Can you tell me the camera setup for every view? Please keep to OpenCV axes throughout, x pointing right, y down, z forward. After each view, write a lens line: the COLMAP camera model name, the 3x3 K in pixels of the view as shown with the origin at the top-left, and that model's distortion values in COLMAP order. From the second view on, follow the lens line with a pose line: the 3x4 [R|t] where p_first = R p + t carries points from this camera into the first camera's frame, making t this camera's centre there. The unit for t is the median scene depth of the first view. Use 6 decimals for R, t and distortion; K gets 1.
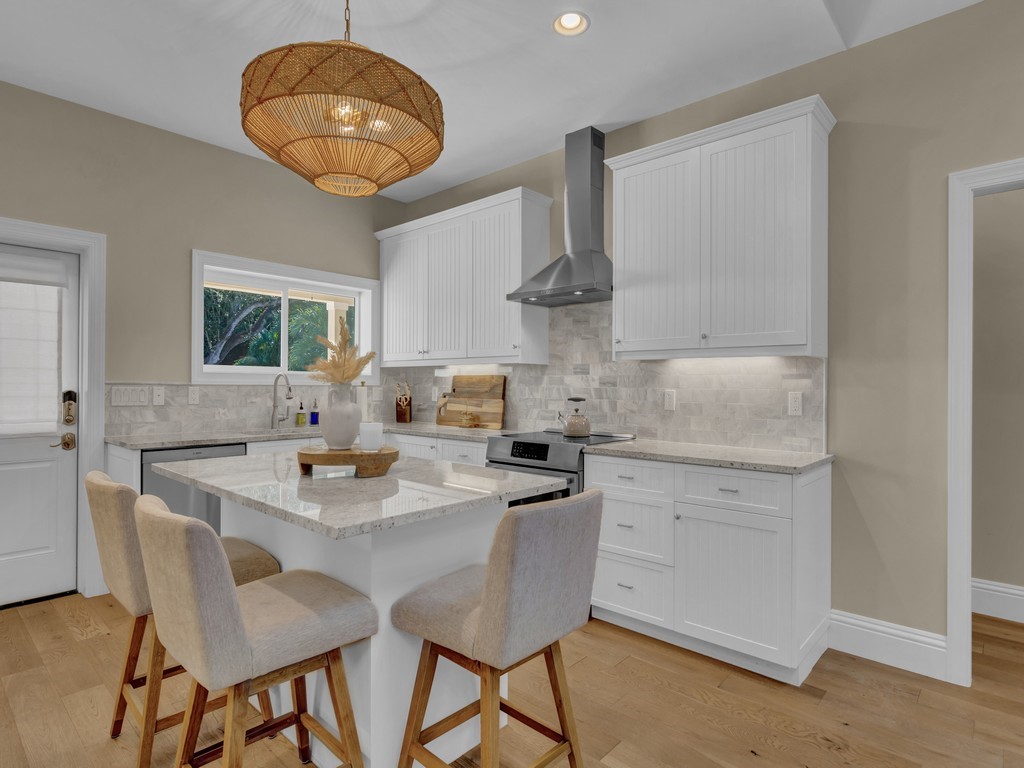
lens RADIAL K [[551.1, 0, 480.3], [0, 551.1, 384.5], [0, 0, 1]] dist [0.000306, 0.000008]
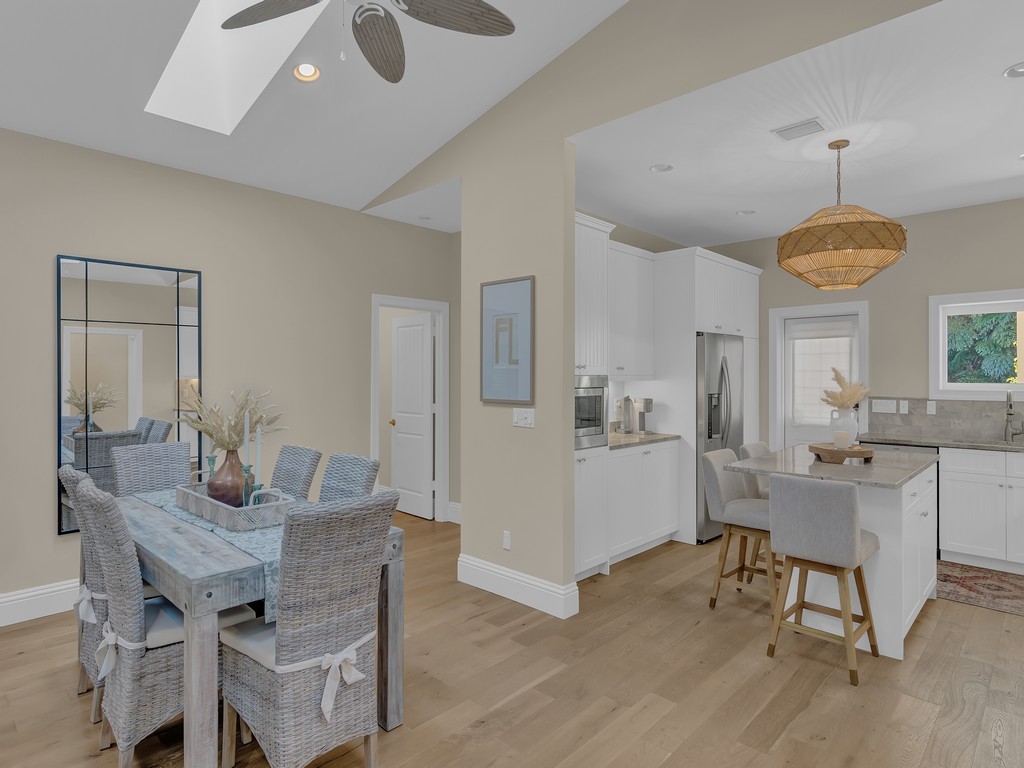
lens RADIAL K [[566.1, 0, 512.0], [0, 566.1, 384.0], [0, 0, 1]] dist [-0.003026, 0.000730]
pose [[-0.017187, 0.004914, -0.999840, 0.801380], [0.004831, 0.999977, 0.004832, -0.045804], [0.999841, -0.004747, -0.017210, 0.035054]]
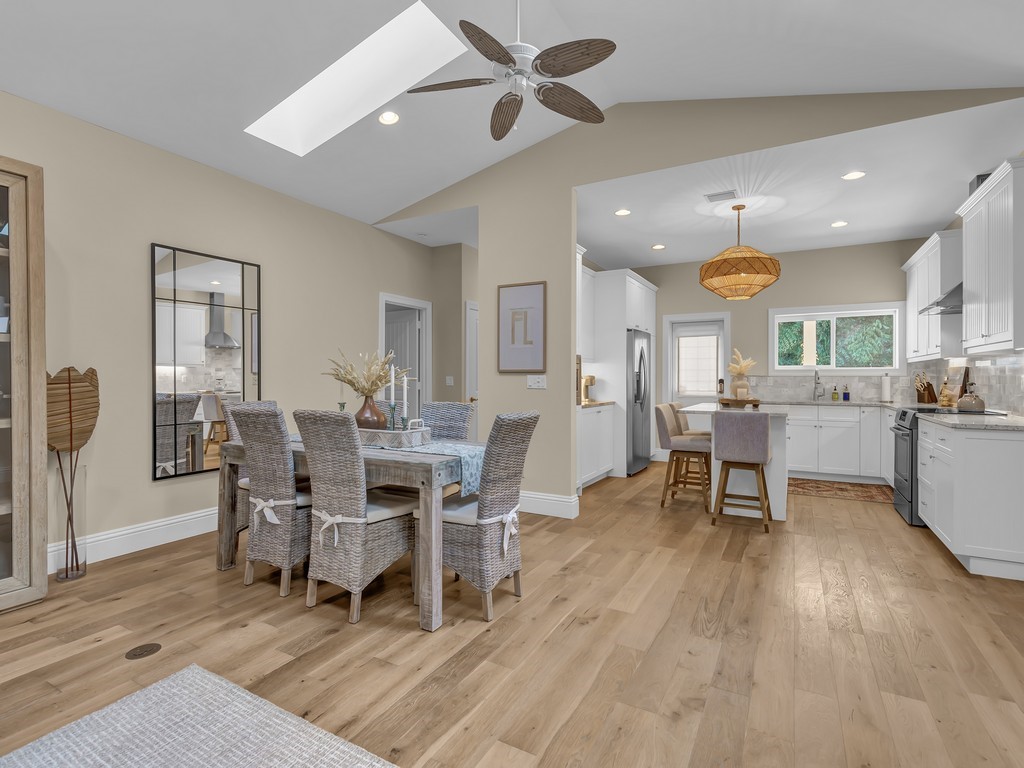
lens RADIAL K [[480.7, 0, 502.3], [0, 480.7, 384.3], [0, 0, 1]] dist [-0.002252, -0.000366]
pose [[0.207072, 0.006447, -0.978304, 0.958002], [-0.000474, 0.999979, 0.006489, 0.019134], [0.978326, -0.000880, 0.207071, -0.305501]]
